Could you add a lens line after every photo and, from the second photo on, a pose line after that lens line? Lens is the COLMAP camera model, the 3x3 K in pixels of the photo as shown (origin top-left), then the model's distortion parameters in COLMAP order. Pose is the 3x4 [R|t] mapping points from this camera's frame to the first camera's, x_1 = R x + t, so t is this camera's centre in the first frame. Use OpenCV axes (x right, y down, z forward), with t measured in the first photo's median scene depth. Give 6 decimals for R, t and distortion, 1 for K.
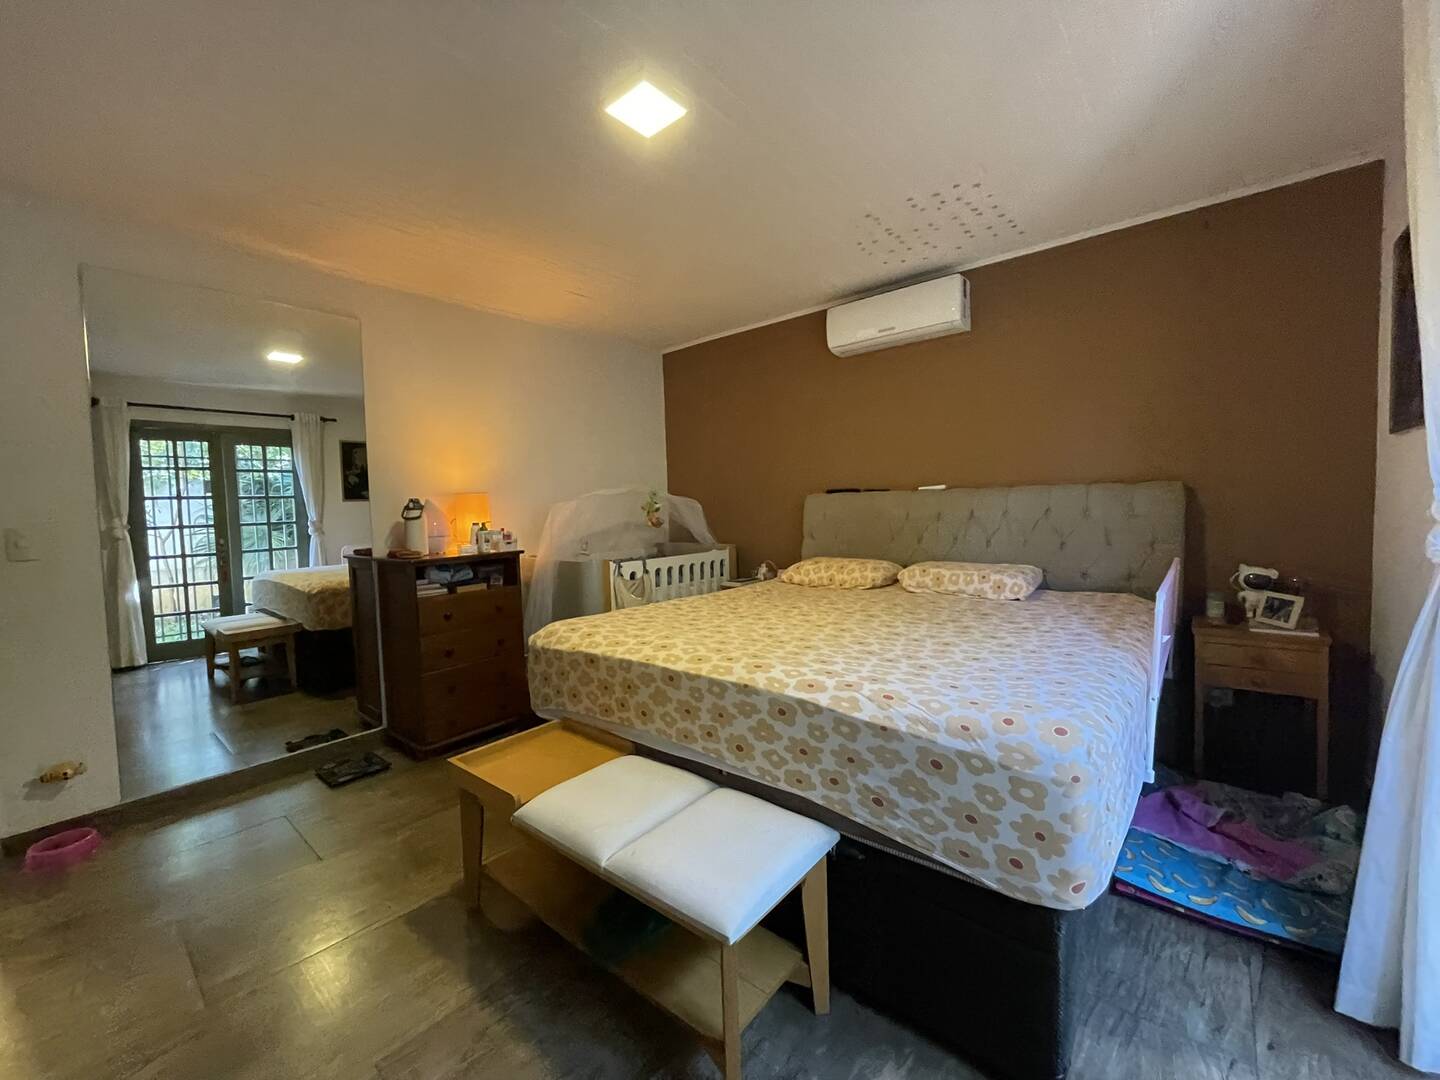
lens RADIAL K [[581.3, 0, 719.4], [0, 581.3, 536.8], [0, 0, 1]] dist [-0.004452, 0.000101]
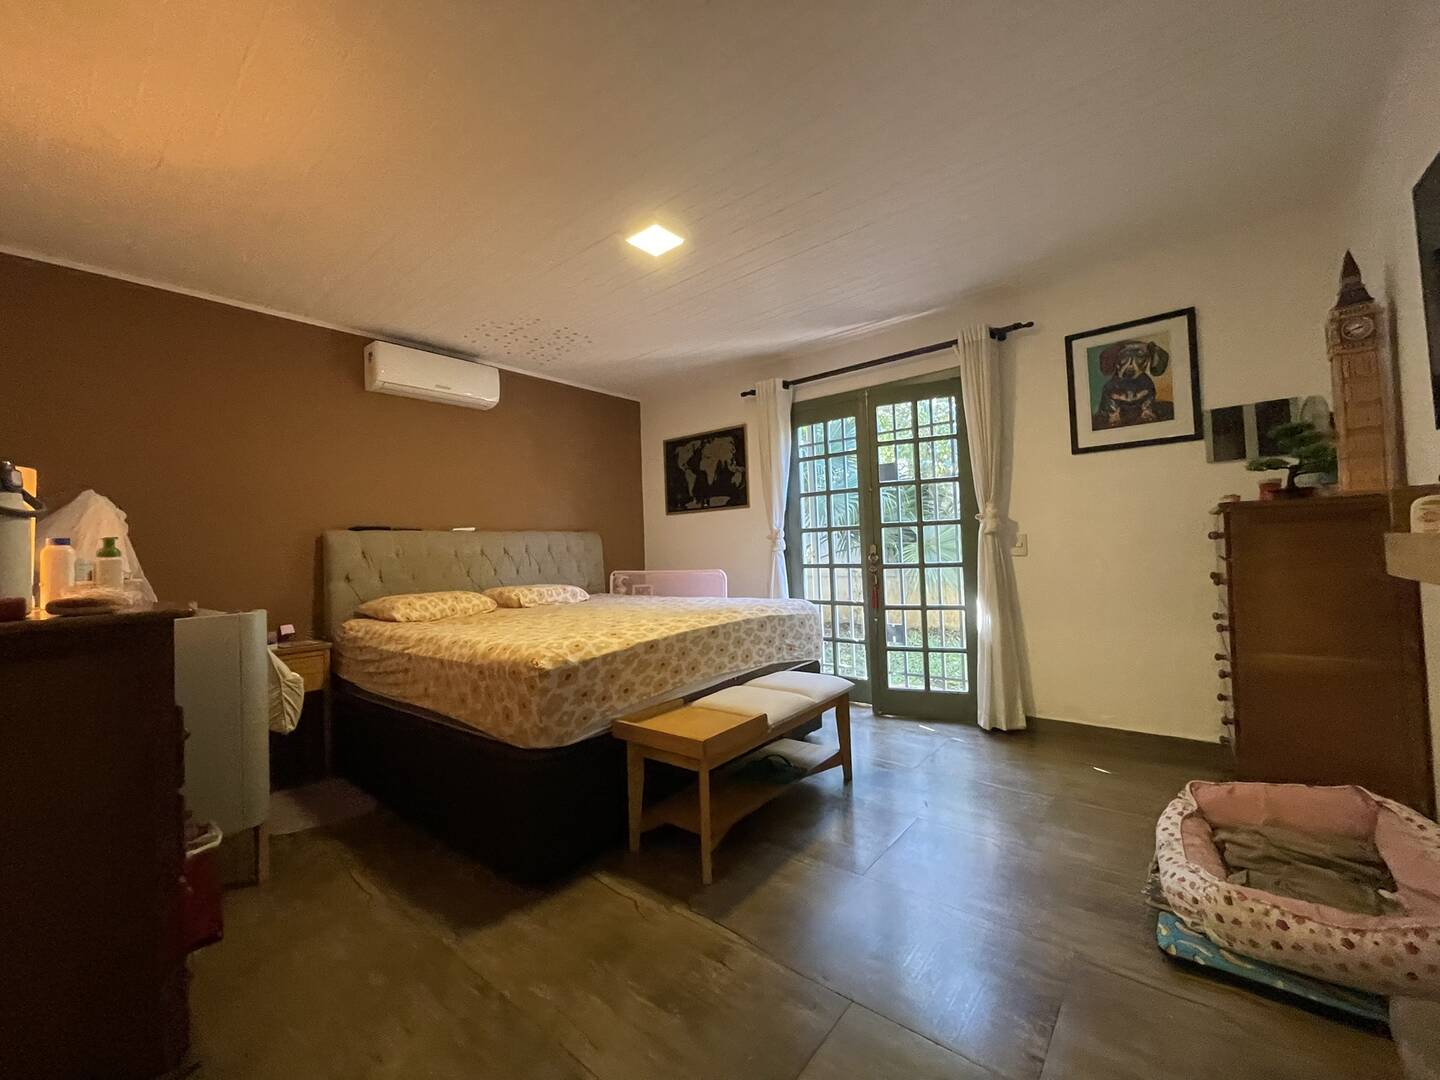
lens RADIAL K [[581.3, 0, 719.4], [0, 581.3, 538.2], [0, 0, 1]] dist [-0.004452, 0.000101]
pose [[-0.018386, 0.049118, 0.998624, -1.637094], [0.095234, 0.994337, -0.047154, 0.076626], [-0.995285, 0.094236, -0.022959, 1.022506]]
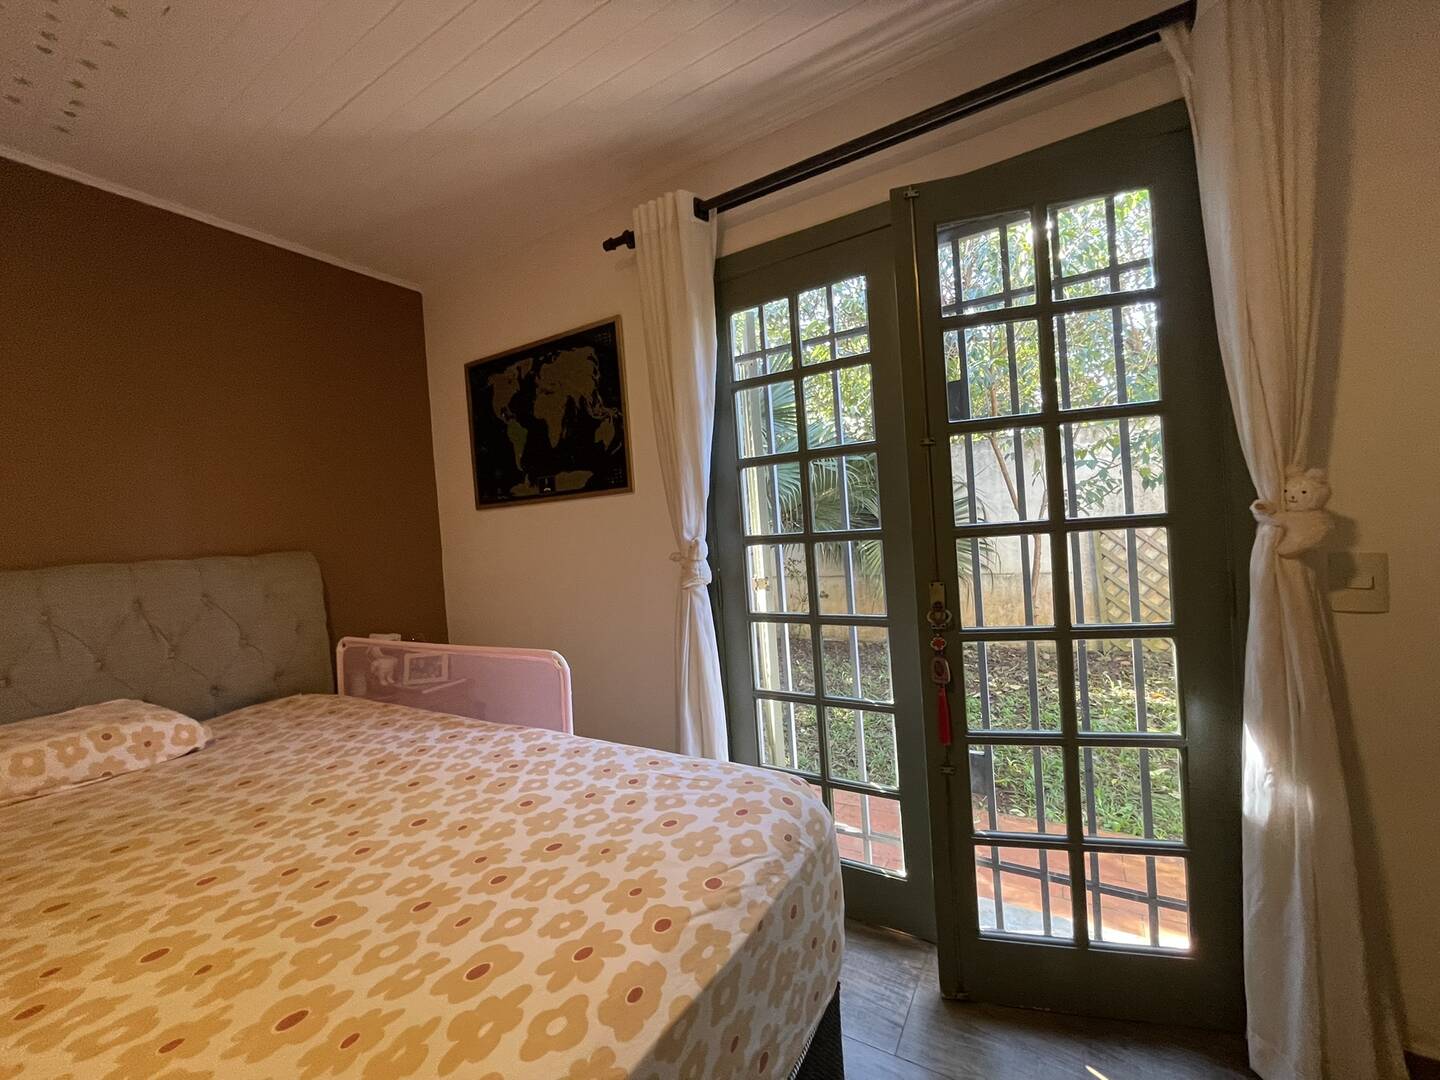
lens RADIAL K [[581.3, 0, 718.9], [0, 581.3, 532.0], [0, 0, 1]] dist [-0.004452, 0.000101]
pose [[-0.161378, 0.026890, 0.986526, -0.243939], [0.131842, 0.991256, -0.005452, -0.060011], [-0.978046, 0.129186, -0.163512, 0.843019]]
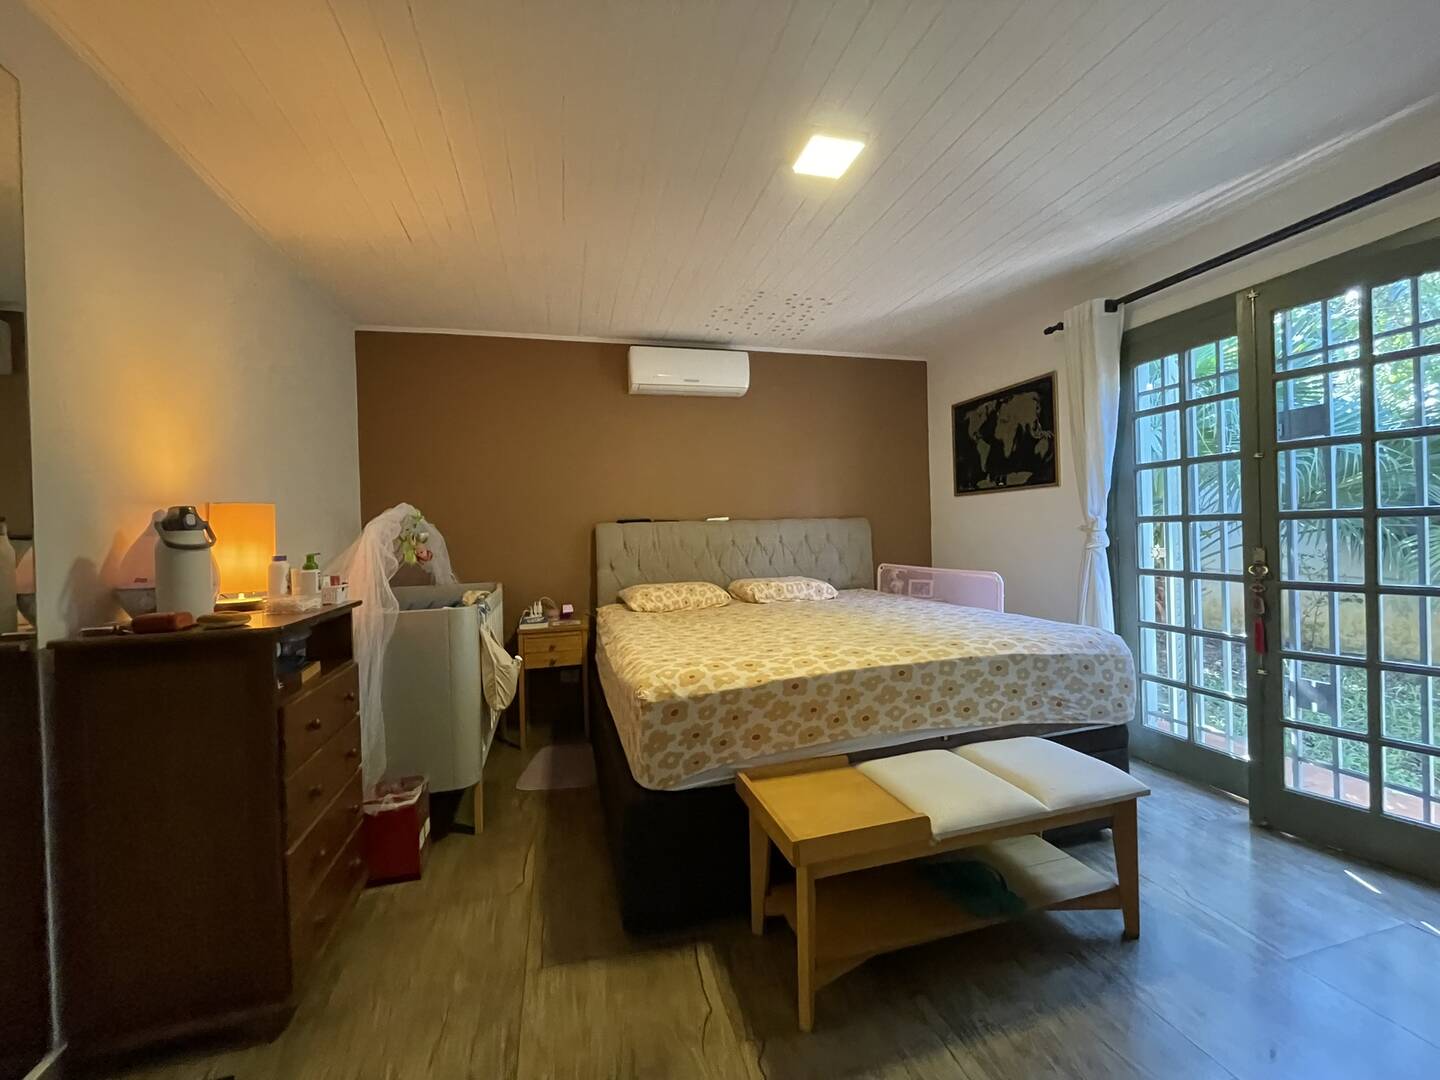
lens RADIAL K [[581.3, 0, 716.5], [0, 581.3, 537.1], [0, 0, 1]] dist [-0.004452, 0.000101]
pose [[0.567269, 0.003984, 0.823523, -1.232565], [0.060386, 0.997095, -0.046420, 0.014785], [-0.821315, 0.076062, 0.565381, 0.660711]]
